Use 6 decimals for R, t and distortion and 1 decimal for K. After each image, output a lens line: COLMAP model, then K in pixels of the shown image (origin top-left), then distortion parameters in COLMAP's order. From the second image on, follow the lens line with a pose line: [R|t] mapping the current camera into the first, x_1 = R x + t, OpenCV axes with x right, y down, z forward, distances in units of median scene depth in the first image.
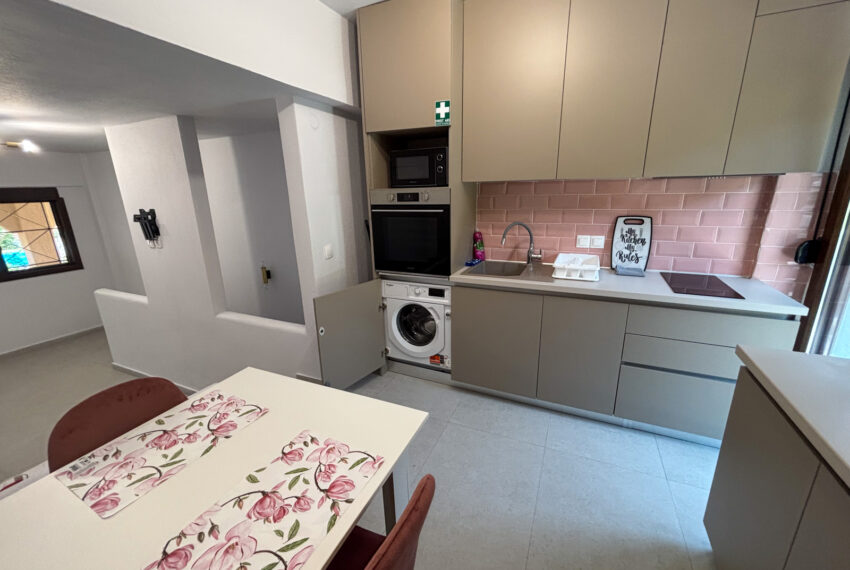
lens RADIAL K [[343.5, 0, 425.0], [0, 343.5, 285.0], [0, 0, 1]] dist [0.000275, 0.000142]
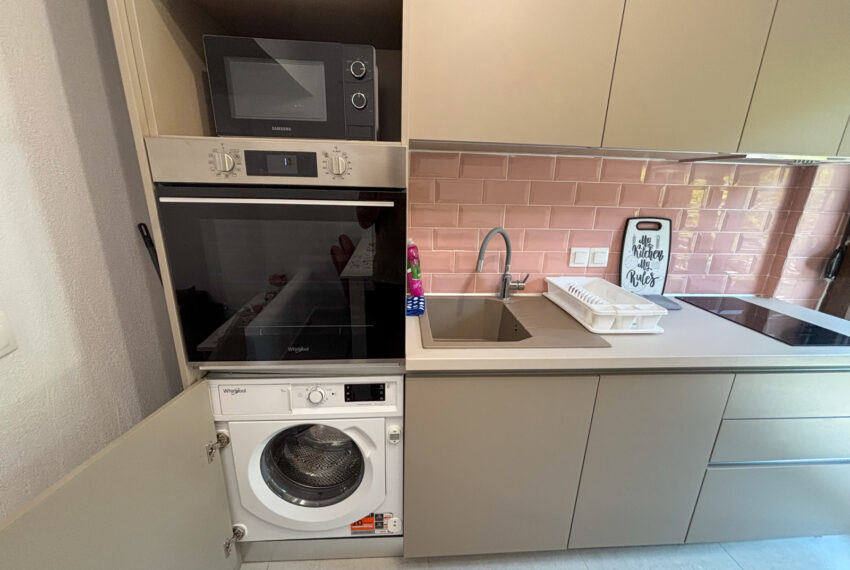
lens RADIAL K [[343.5, 0, 425.0], [0, 343.5, 285.0], [0, 0, 1]] dist [0.000275, 0.000142]
pose [[0.873994, -0.093472, 0.476862, -0.097798], [0.086245, 0.995584, 0.037078, -0.127664], [-0.478222, 0.008721, 0.878196, 0.600906]]
